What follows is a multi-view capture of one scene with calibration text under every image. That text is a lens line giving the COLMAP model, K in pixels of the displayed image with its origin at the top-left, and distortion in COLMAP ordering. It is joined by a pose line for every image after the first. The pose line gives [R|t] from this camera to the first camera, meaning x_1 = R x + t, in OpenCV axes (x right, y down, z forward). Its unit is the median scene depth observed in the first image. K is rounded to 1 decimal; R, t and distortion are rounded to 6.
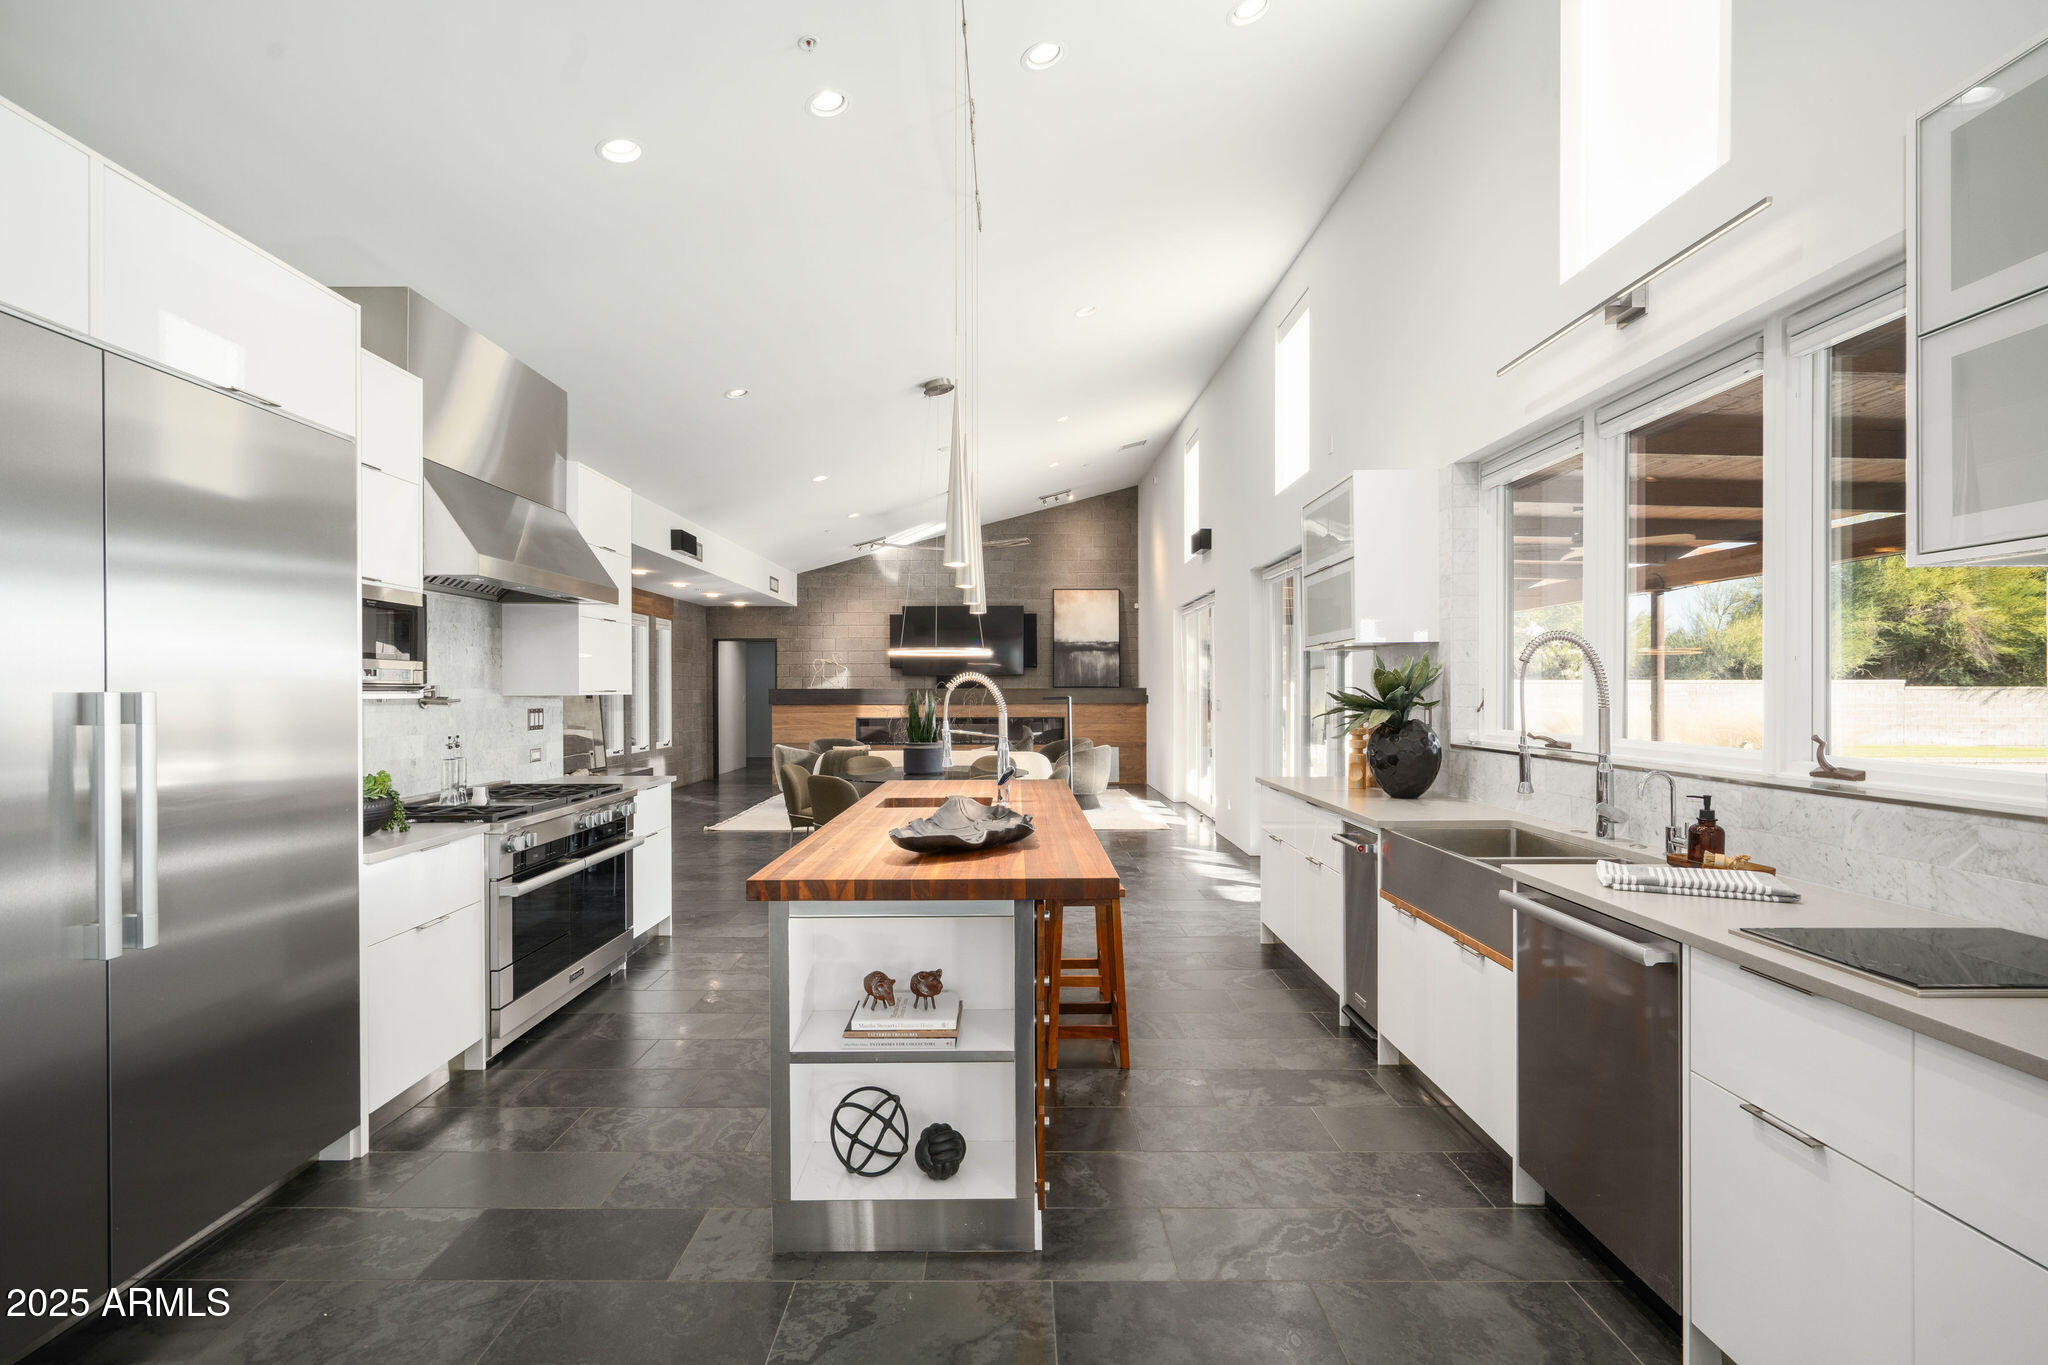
lens RADIAL K [[916.7, 0, 1012.6], [0, 916.7, 693.5], [0, 0, 1]] dist [-0.013060, 0.009402]
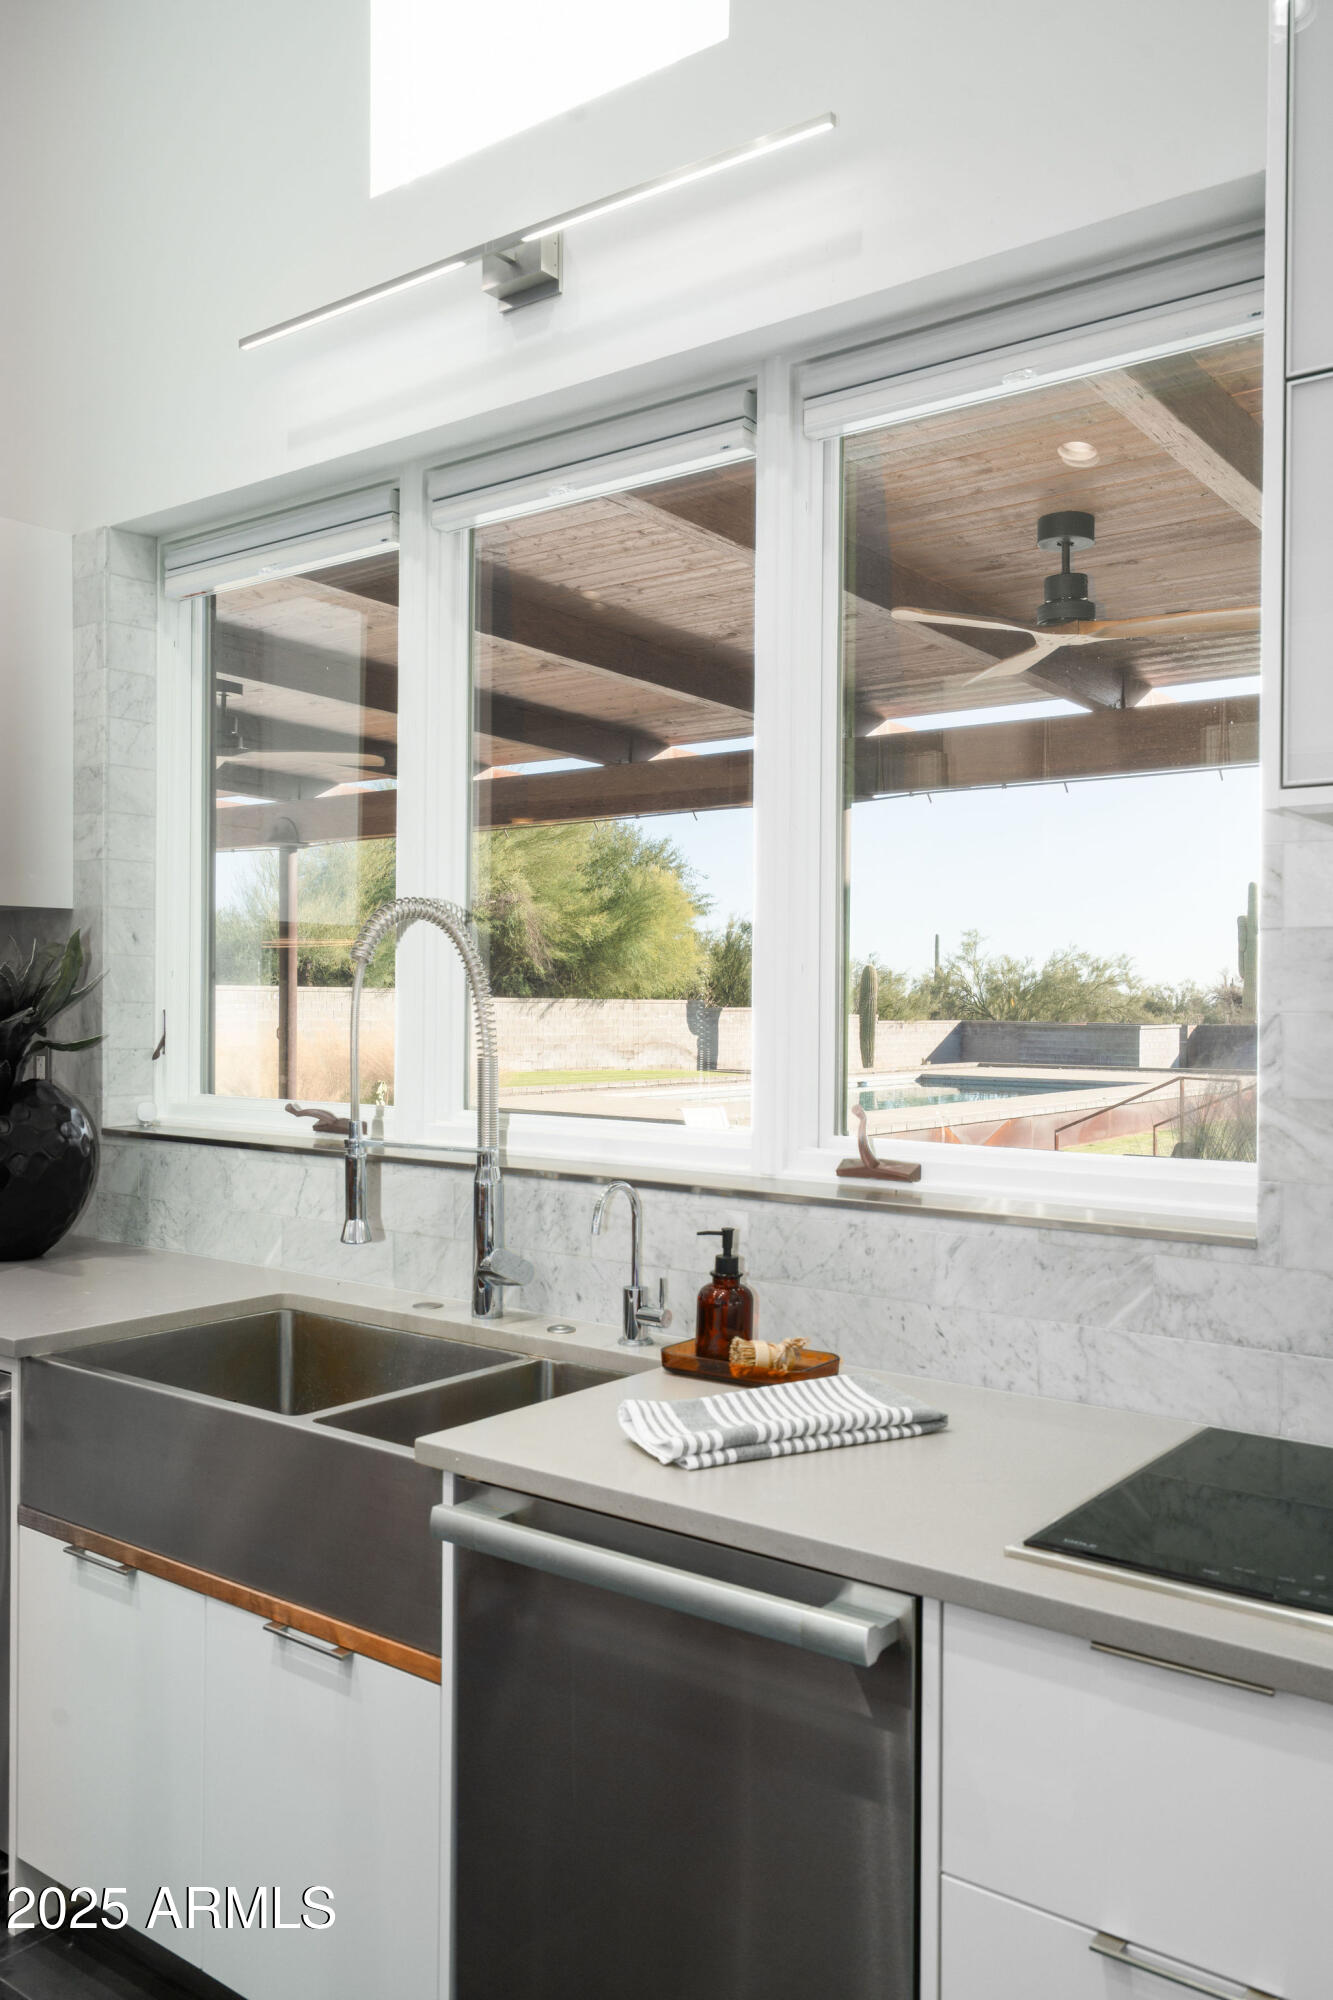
lens RADIAL K [[1566.8, 0, 660.0], [0, 1566.8, 1014.2], [0, 0, 1]] dist [0.002839, 0.007269]
pose [[0.605847, -0.001971, 0.795579, 0.021969], [-0.004296, 0.999974, 0.005748, -0.013232], [-0.795569, -0.006900, 0.605823, 0.412779]]
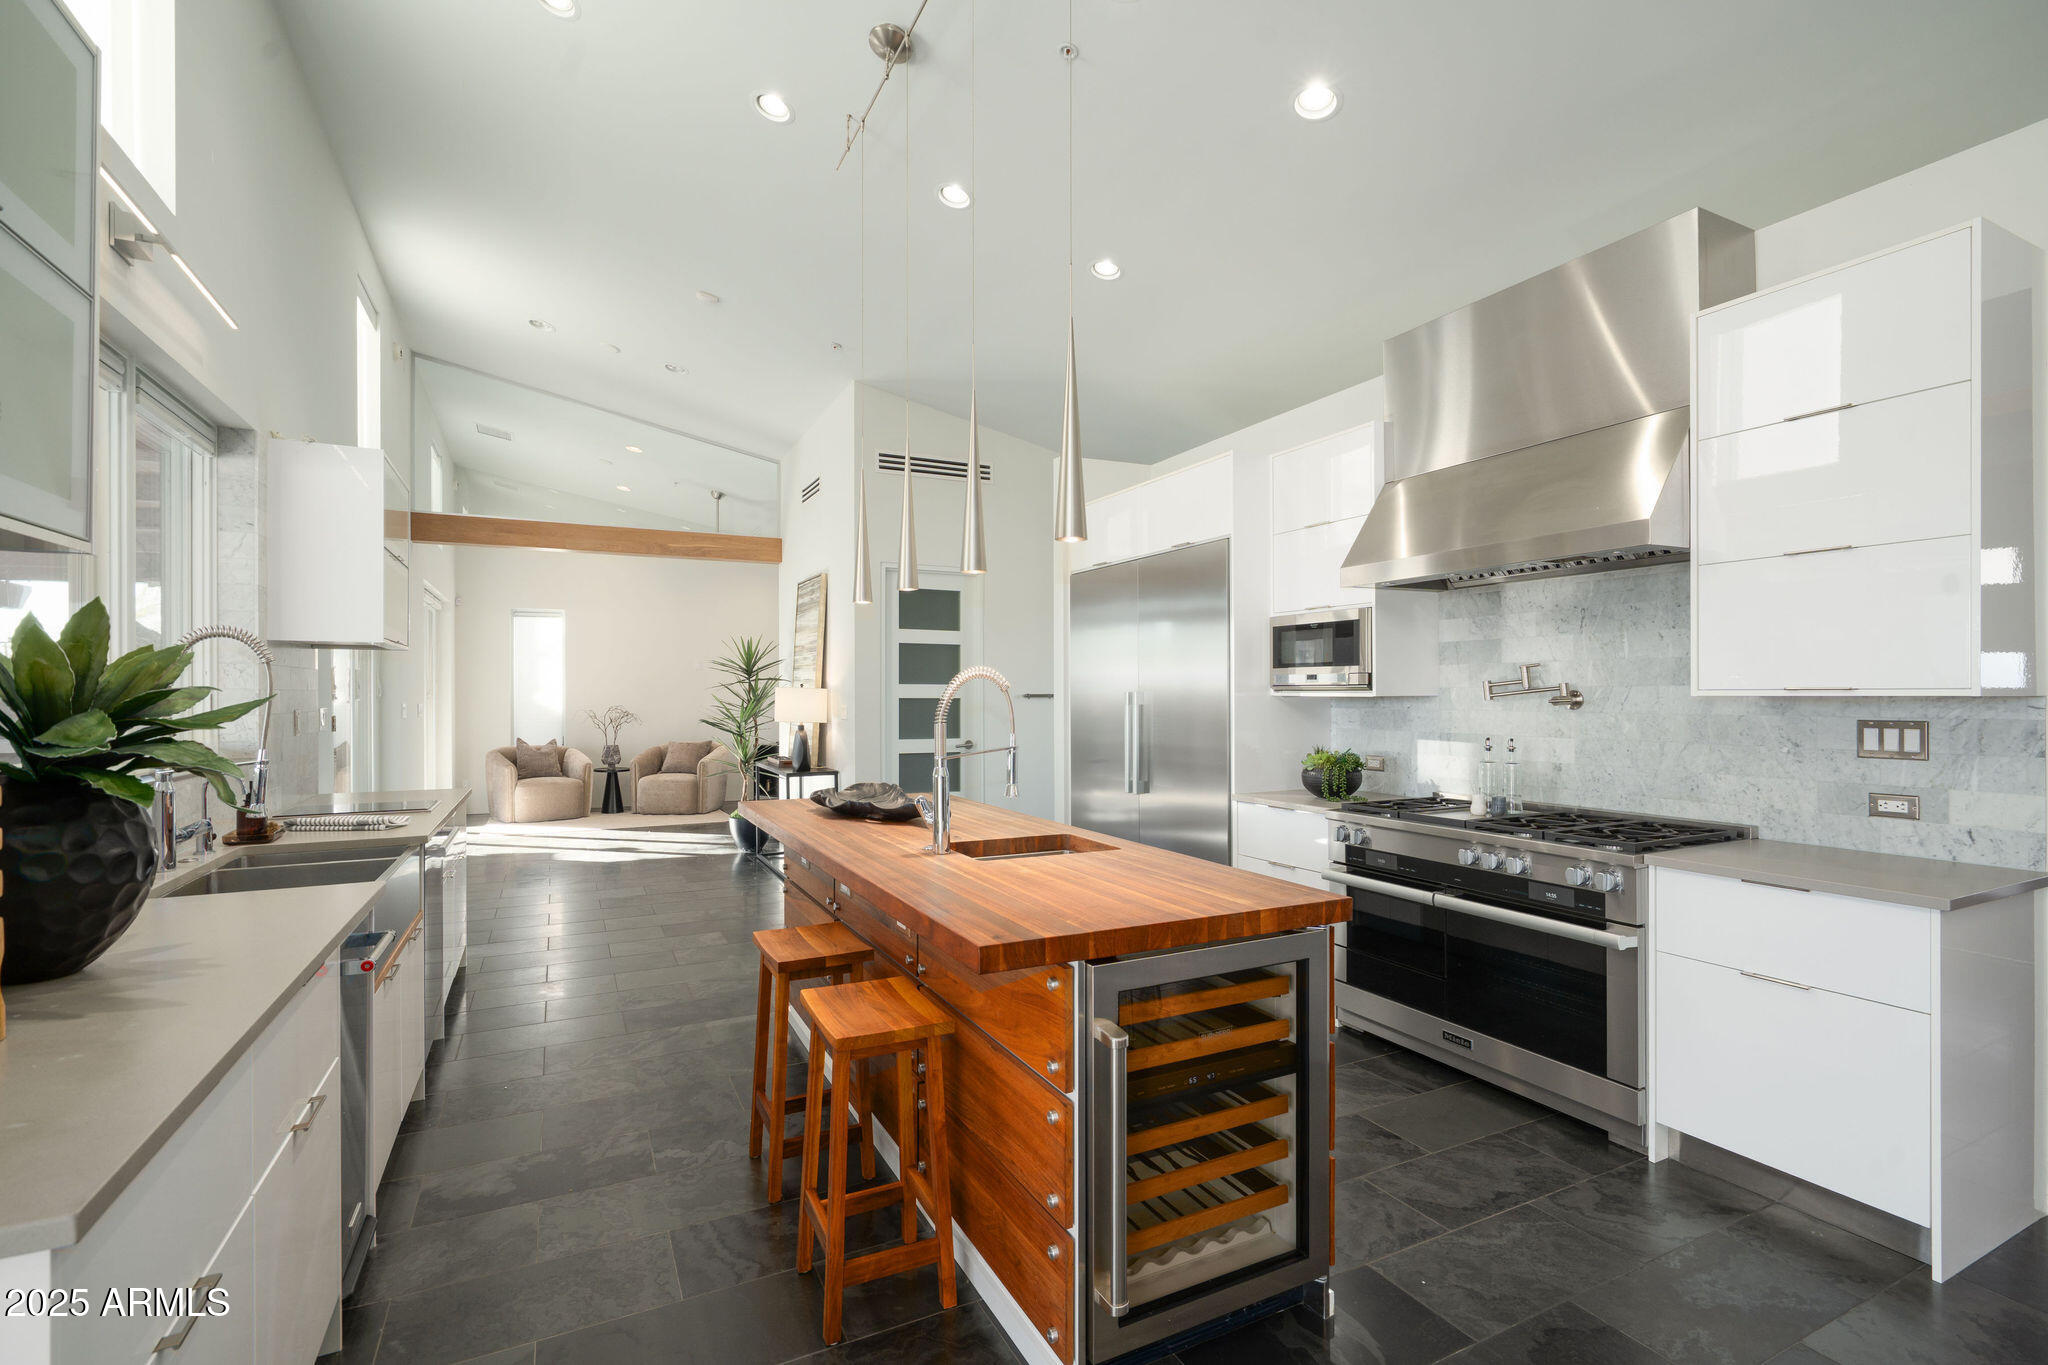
lens RADIAL K [[916.7, 0, 1012.6], [0, 916.7, 693.5], [0, 0, 1]] dist [-0.013060, 0.009402]
pose [[-0.895893, 0.003944, -0.444251, 0.665121], [0.001642, 0.999983, 0.005565, -0.011676], [0.444266, 0.004256, -0.895885, 4.388100]]
